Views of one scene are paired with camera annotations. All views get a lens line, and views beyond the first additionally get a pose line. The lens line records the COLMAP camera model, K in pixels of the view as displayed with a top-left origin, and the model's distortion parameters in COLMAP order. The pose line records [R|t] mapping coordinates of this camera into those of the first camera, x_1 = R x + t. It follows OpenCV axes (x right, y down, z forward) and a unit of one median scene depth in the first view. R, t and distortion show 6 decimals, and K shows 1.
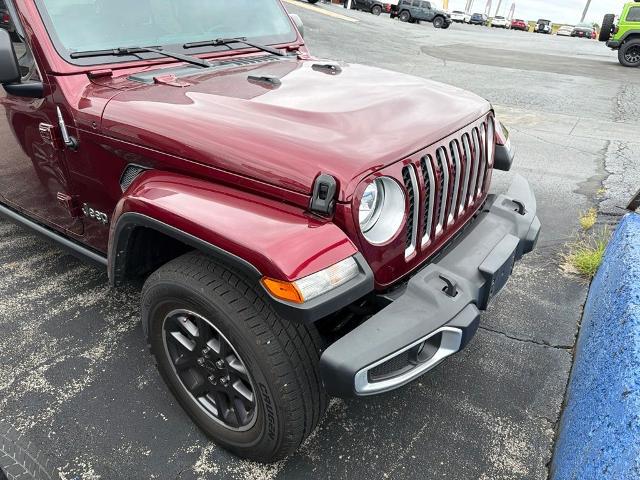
lens RADIAL K [[449.0, 0, 322.6], [0, 449.0, 238.2], [0, 0, 1]] dist [0.047363, -0.058389]
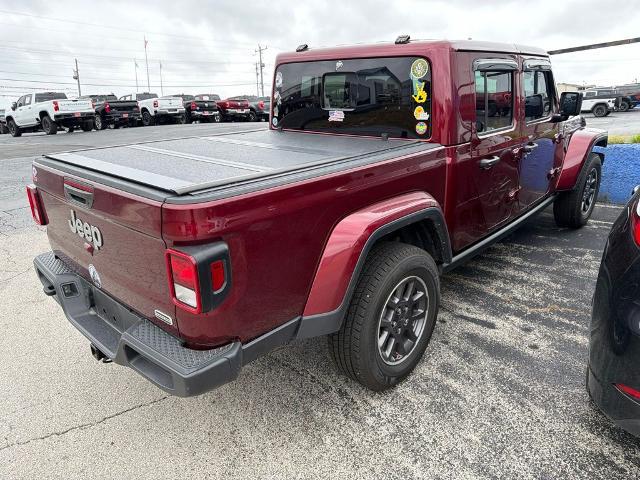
lens RADIAL K [[449.0, 0, 321.5], [0, 449.0, 239.8], [0, 0, 1]] dist [0.047363, -0.058389]
pose [[0.109113, -0.348231, 0.931037, -2.936926], [0.489025, 0.834250, 0.254719, -0.942245], [-0.865418, 0.427507, 0.261321, 1.651499]]
